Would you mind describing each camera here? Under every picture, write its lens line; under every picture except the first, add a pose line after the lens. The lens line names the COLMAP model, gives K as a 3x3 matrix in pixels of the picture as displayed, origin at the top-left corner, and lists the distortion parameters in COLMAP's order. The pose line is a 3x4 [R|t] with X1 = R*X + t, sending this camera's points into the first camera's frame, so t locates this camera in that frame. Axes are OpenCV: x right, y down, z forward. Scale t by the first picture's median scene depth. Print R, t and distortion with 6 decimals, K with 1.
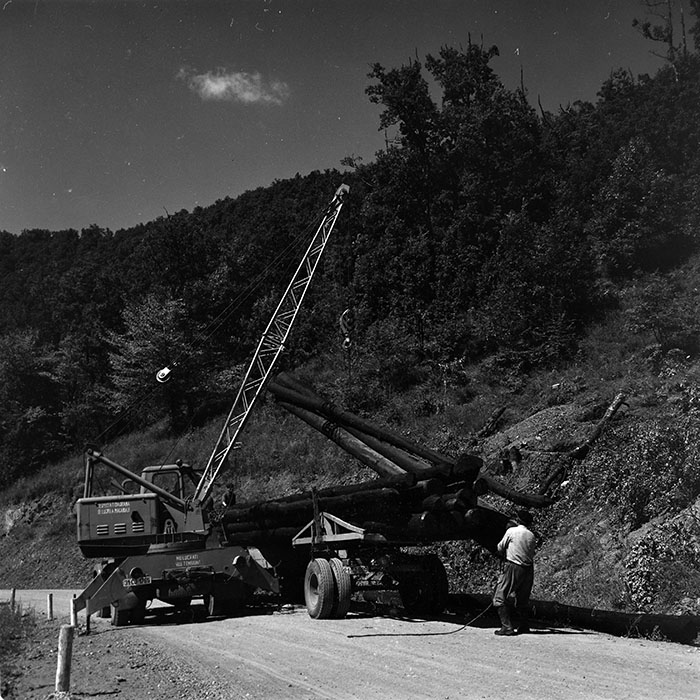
lens RADIAL K [[1010.6, 0, 348.7], [0, 1010.6, 359.1], [0, 0, 1]] dist [0.158251, -0.063307]
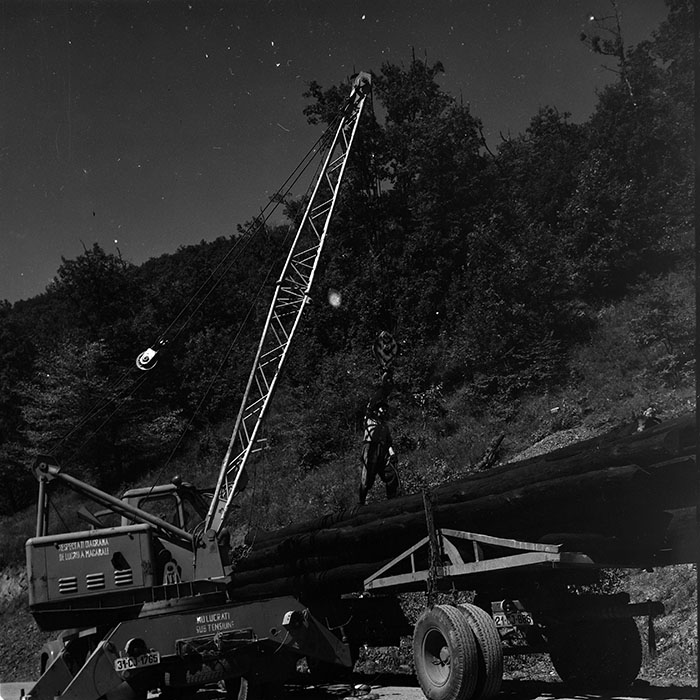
lens RADIAL K [[1010.6, 0, 348.7], [0, 1010.6, 359.1], [0, 0, 1]] dist [0.158251, -0.063307]
pose [[0.995033, -0.035512, 0.092994, -0.111908], [0.041717, 0.996970, -0.065650, 0.070586], [-0.090381, 0.069203, 0.993500, 0.310925]]
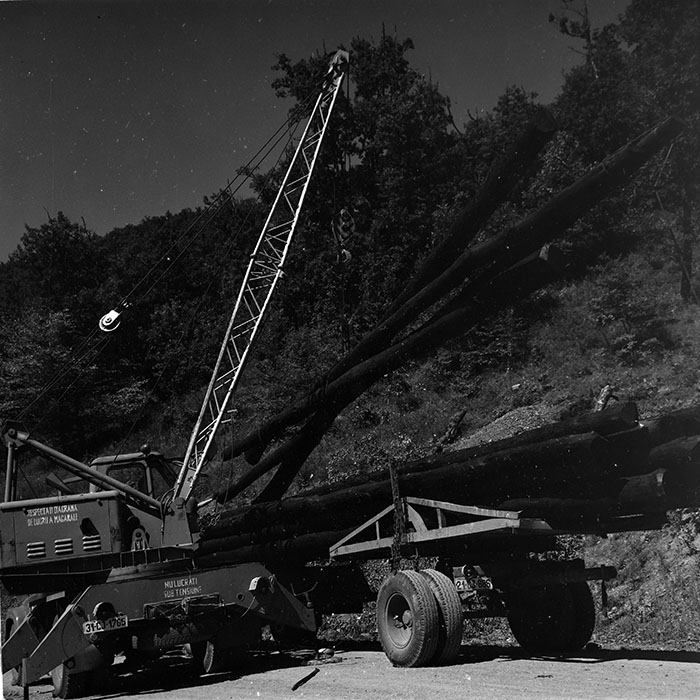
lens RADIAL K [[1007.3, 0, 350.0], [0, 1007.3, 350.0], [0, 0, 1]] dist [0.162064, -0.022255]
pose [[0.991442, -0.020218, 0.128975, -0.115981], [0.026669, 0.998468, -0.048486, 0.072037], [-0.127797, 0.051510, 0.990462, 0.299841]]
